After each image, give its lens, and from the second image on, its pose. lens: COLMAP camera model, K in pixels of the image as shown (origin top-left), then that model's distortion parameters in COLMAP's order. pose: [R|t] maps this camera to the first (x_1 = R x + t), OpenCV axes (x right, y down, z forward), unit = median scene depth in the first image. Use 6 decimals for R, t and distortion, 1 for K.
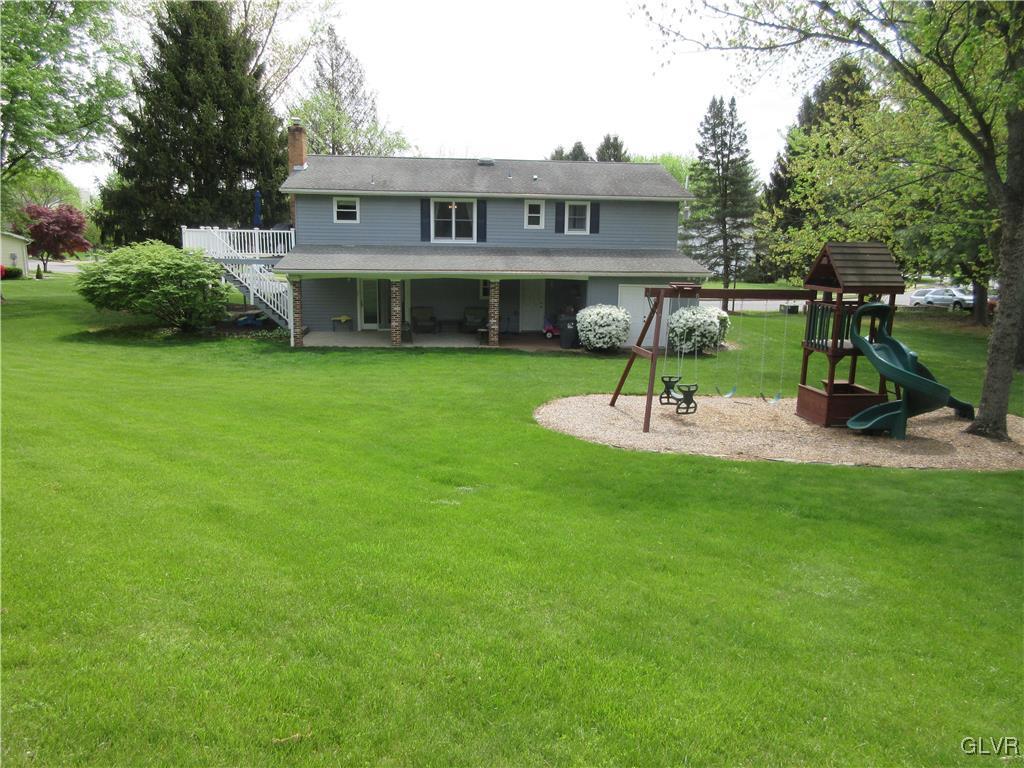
lens RADIAL K [[756.8, 0, 512.0], [0, 756.8, 382.0], [0, 0, 1]] dist [-0.003864, 0.007618]
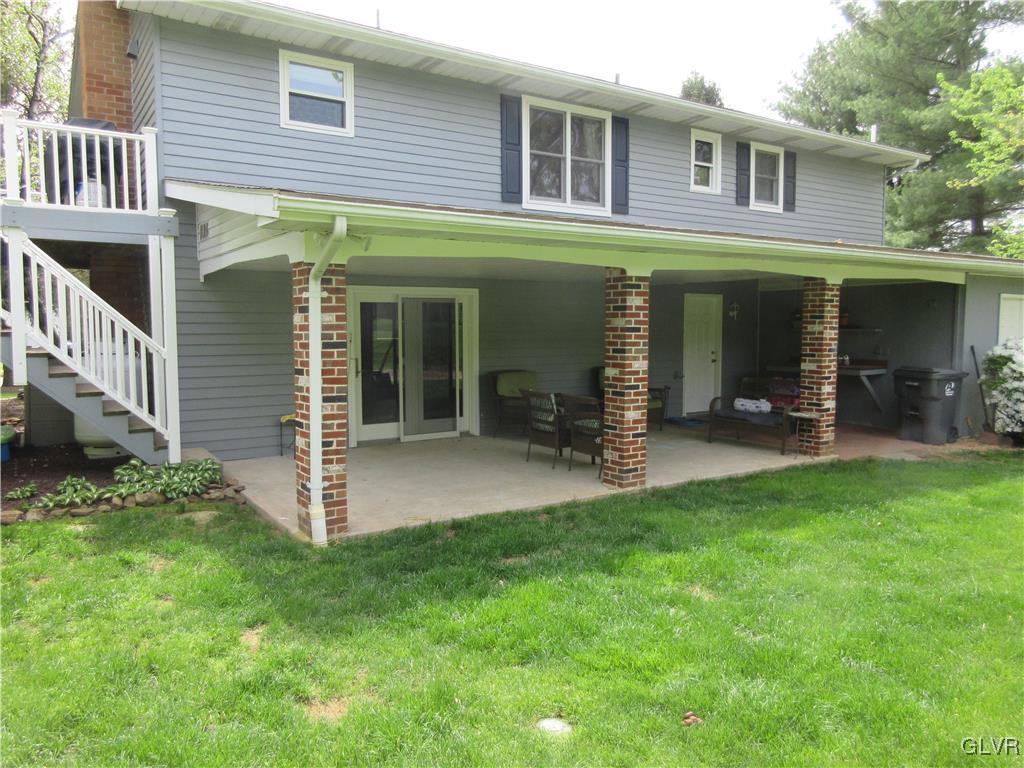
lens RADIAL K [[756.8, 0, 513.0], [0, 756.8, 383.2], [0, 0, 1]] dist [-0.003864, 0.007618]
pose [[0.880743, -0.051909, 0.470742, -0.303775], [0.101652, 0.991529, -0.080850, -0.062099], [-0.462557, 0.119060, 0.878559, 0.668769]]
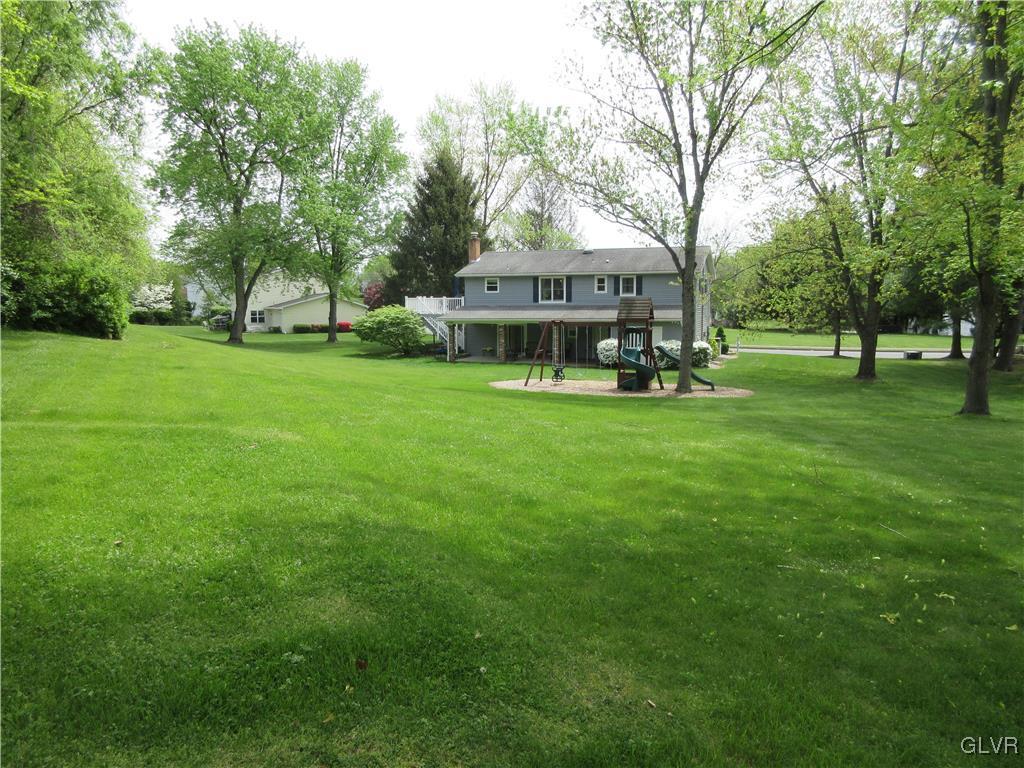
lens RADIAL K [[756.8, 0, 511.2], [0, 756.8, 384.5], [0, 0, 1]] dist [-0.003864, 0.007618]
pose [[0.908109, 0.026845, -0.417872, 0.534328], [-0.058438, 0.996302, -0.062993, 0.100356], [0.414635, 0.081625, 0.906320, -0.508574]]
